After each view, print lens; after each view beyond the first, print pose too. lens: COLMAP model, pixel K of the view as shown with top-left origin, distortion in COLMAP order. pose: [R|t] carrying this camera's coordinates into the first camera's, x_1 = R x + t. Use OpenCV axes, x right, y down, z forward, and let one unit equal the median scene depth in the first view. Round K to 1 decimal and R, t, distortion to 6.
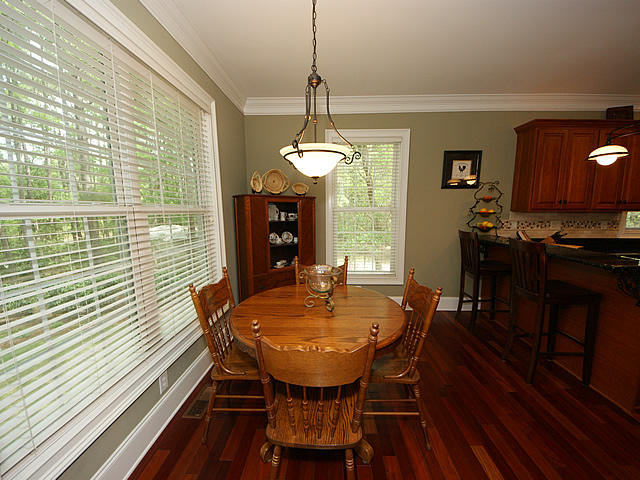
lens RADIAL K [[254.6, 0, 321.5], [0, 254.6, 240.0], [0, 0, 1]] dist [0.003133, -0.001382]
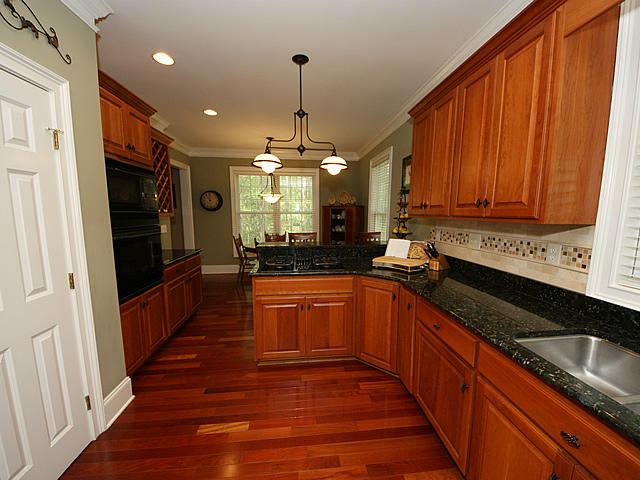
lens RADIAL K [[254.6, 0, 325.3], [0, 254.6, 242.4], [0, 0, 1]] dist [0.003133, -0.001382]
pose [[0.134103, 0.118757, -0.983826, 1.470880], [-0.143558, 0.984649, 0.099288, -0.065448], [0.980514, 0.127922, 0.149093, 0.556551]]
